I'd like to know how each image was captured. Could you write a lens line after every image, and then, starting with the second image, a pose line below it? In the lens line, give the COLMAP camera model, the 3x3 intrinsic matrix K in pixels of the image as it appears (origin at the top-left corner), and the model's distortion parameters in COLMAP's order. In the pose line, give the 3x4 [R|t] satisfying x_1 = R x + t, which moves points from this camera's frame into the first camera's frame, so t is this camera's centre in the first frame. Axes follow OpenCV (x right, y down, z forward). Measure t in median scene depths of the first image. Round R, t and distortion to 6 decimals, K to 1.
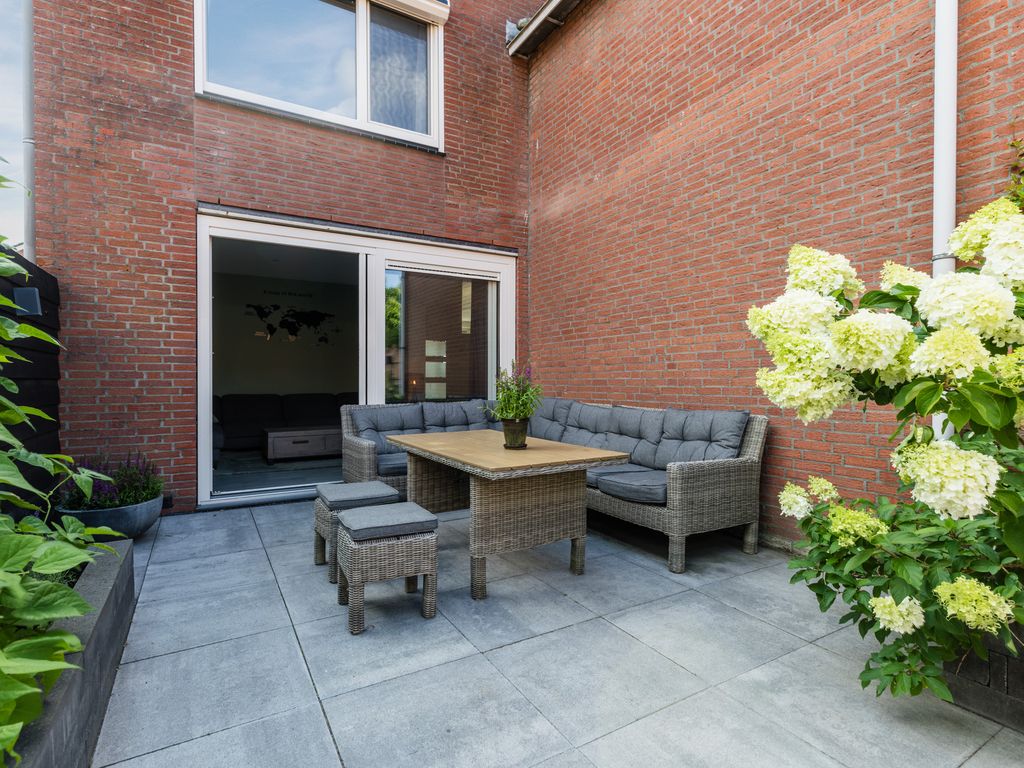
lens RADIAL K [[514.7, 0, 506.3], [0, 514.7, 390.0], [0, 0, 1]] dist [0.011974, -0.005519]
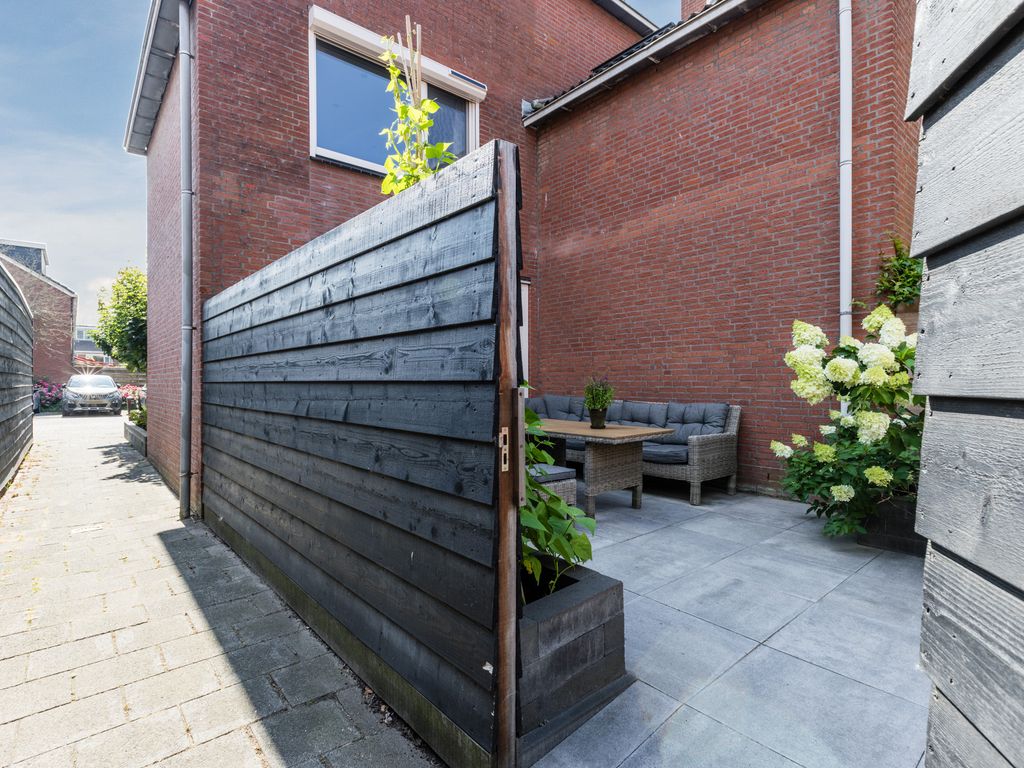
lens RADIAL K [[514.7, 0, 502.5], [0, 514.7, 385.0], [0, 0, 1]] dist [0.011974, -0.005519]
pose [[0.985421, -0.004586, 0.170069, -0.369944], [0.006091, 0.999947, -0.008331, -0.003372], [-0.170022, 0.009245, 0.985397, -0.325072]]
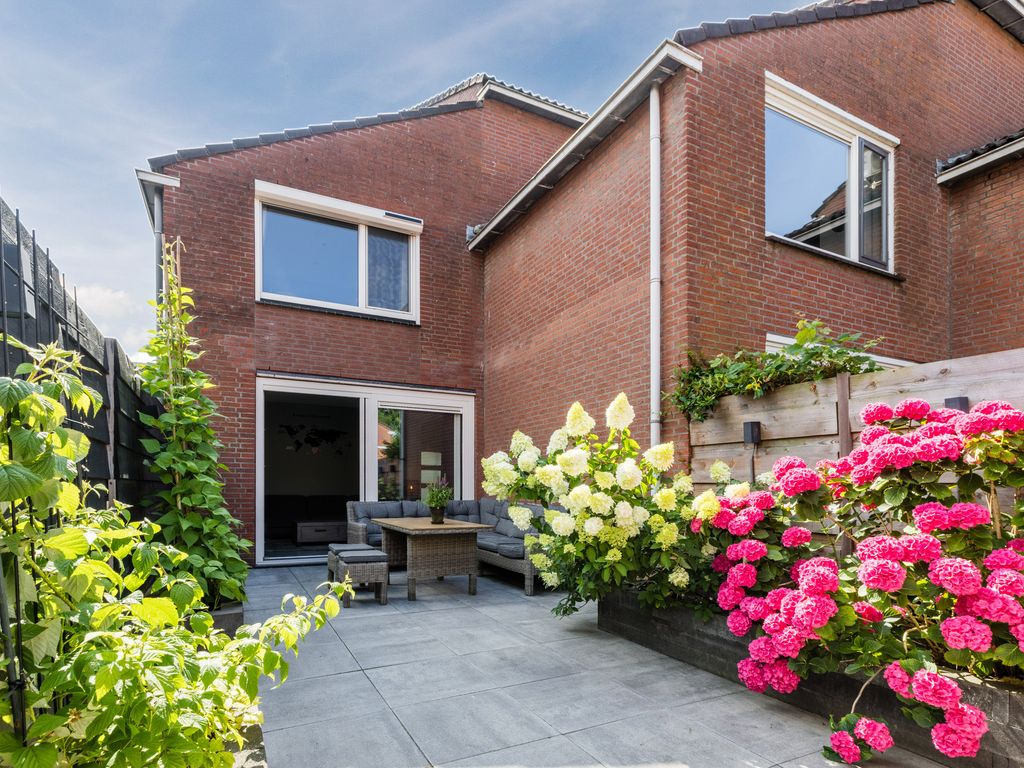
lens RADIAL K [[514.7, 0, 486.5], [0, 514.7, 500.9], [0, 0, 1]] dist [0.011974, -0.005519]
pose [[0.997619, 0.009191, -0.068355, 0.216166], [-0.008493, 0.999909, 0.010482, 0.010196], [0.068445, -0.009877, 0.997606, -0.537084]]
